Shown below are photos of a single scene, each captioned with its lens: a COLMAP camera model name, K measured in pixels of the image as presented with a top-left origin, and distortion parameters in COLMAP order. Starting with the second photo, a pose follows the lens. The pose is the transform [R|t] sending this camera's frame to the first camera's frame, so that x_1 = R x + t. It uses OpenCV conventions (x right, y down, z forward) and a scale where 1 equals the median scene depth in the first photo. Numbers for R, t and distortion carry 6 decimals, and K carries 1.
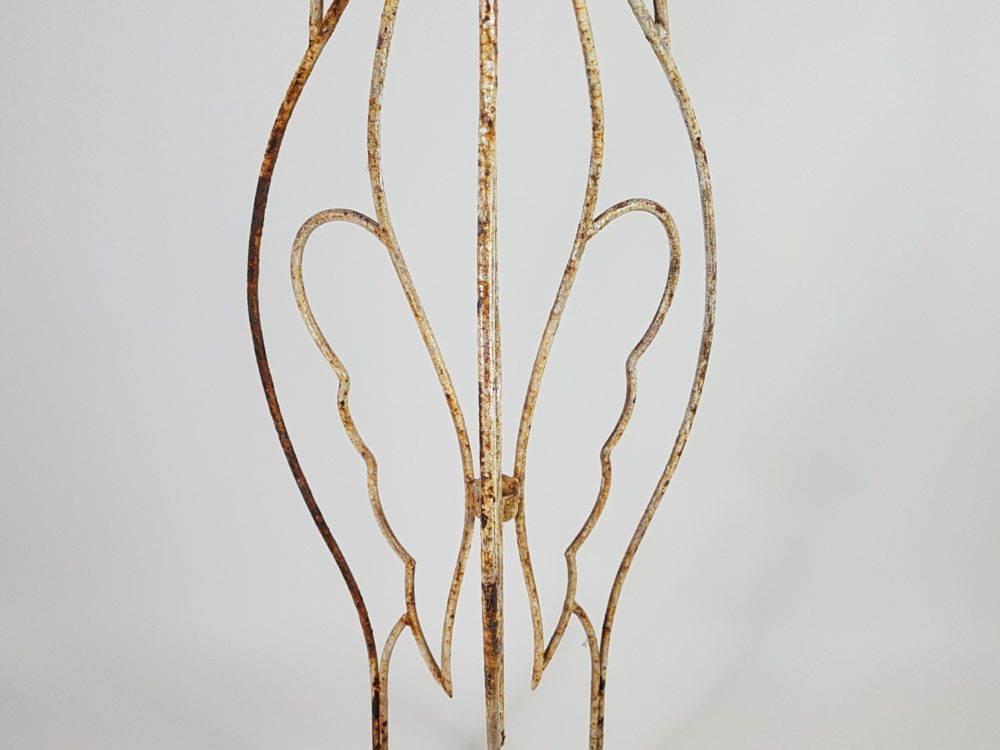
lens RADIAL K [[872.8, 0, 510.0], [0, 872.8, 446.5], [0, 0, 1]] dist [0.265298, -0.595911]
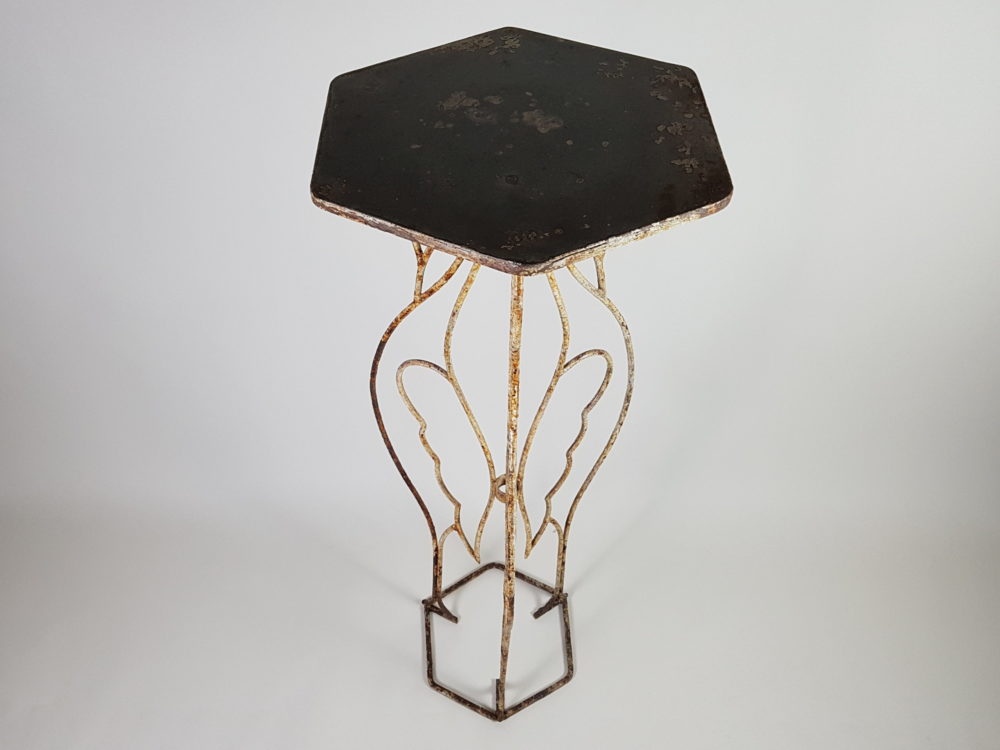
lens RADIAL K [[816.9, 0, 481.6], [0, 816.9, 372.3], [0, 0, 1]] dist [0.194557, -0.007576]
pose [[0.999898, 0.003270, -0.013936, -0.047651], [0.000869, 0.957892, 0.287129, -0.673227], [0.014288, -0.287112, 0.957791, -0.579981]]
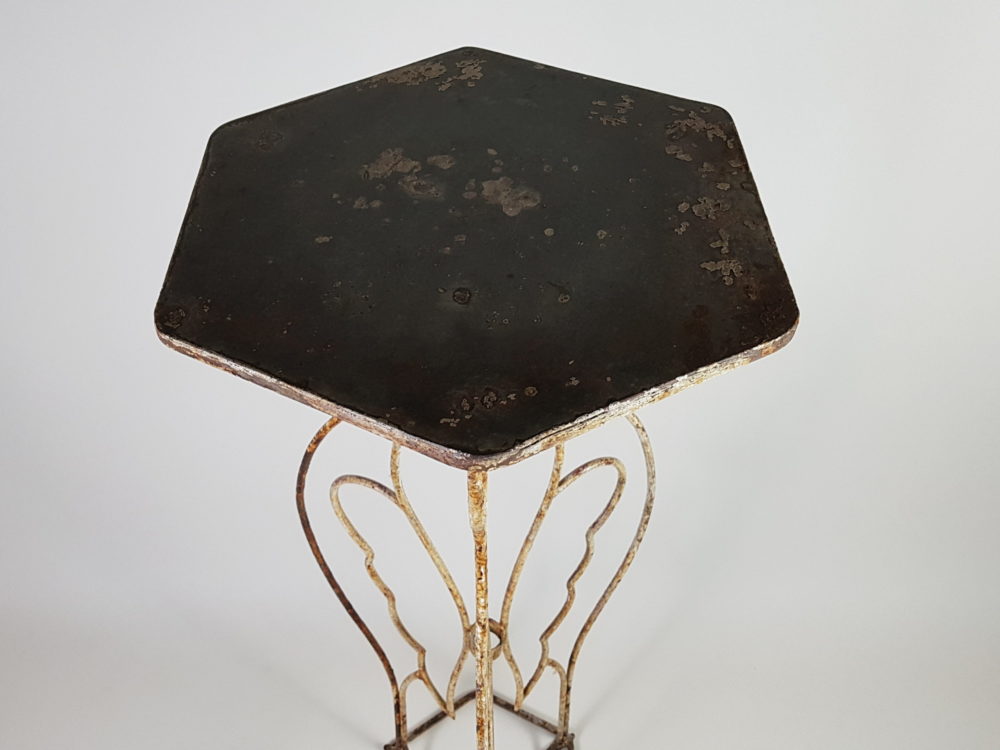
lens RADIAL K [[911.5, 0, 475.8], [0, 911.5, 319.1], [0, 0, 1]] dist [0.305333, -0.712489]
pose [[0.999719, -0.010424, -0.021268, 0.003008], [0.015504, 0.966844, 0.254896, -0.783881], [0.017906, -0.255155, 0.966734, -0.256798]]
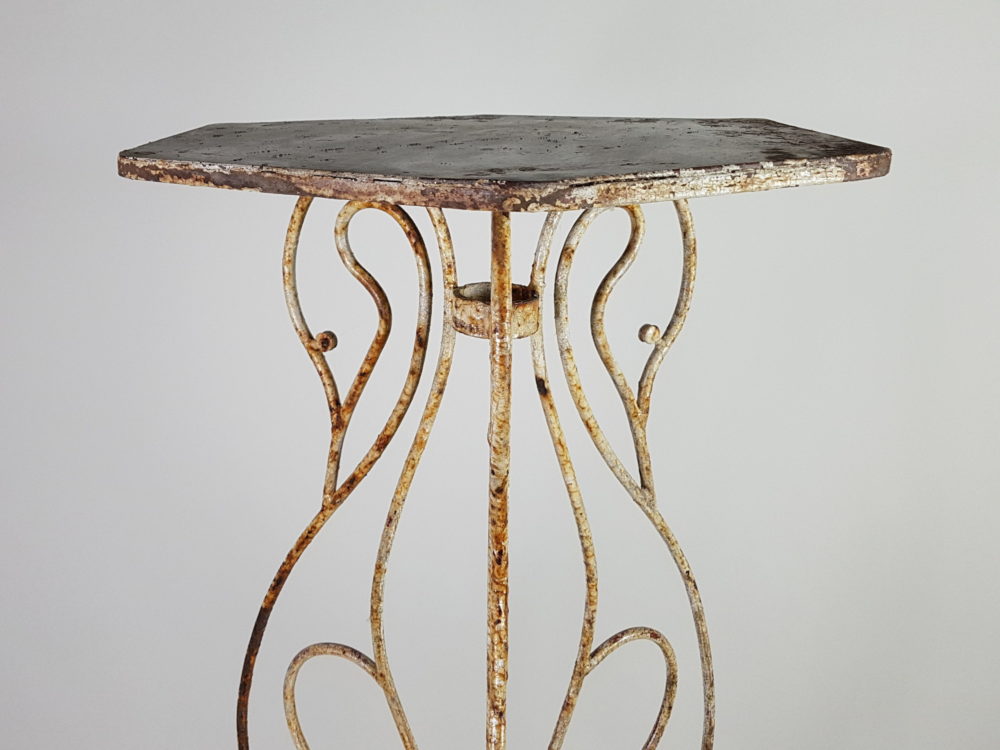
lens RADIAL K [[911.5, 0, 475.8], [0, 911.5, 319.1], [0, 0, 1]] dist [0.305333, -0.712489]
pose [[0.999988, 0.003874, -0.002885, -0.030527], [-0.004486, 0.966231, -0.257640, -0.321309], [0.001789, 0.257649, 0.966237, -0.112996]]
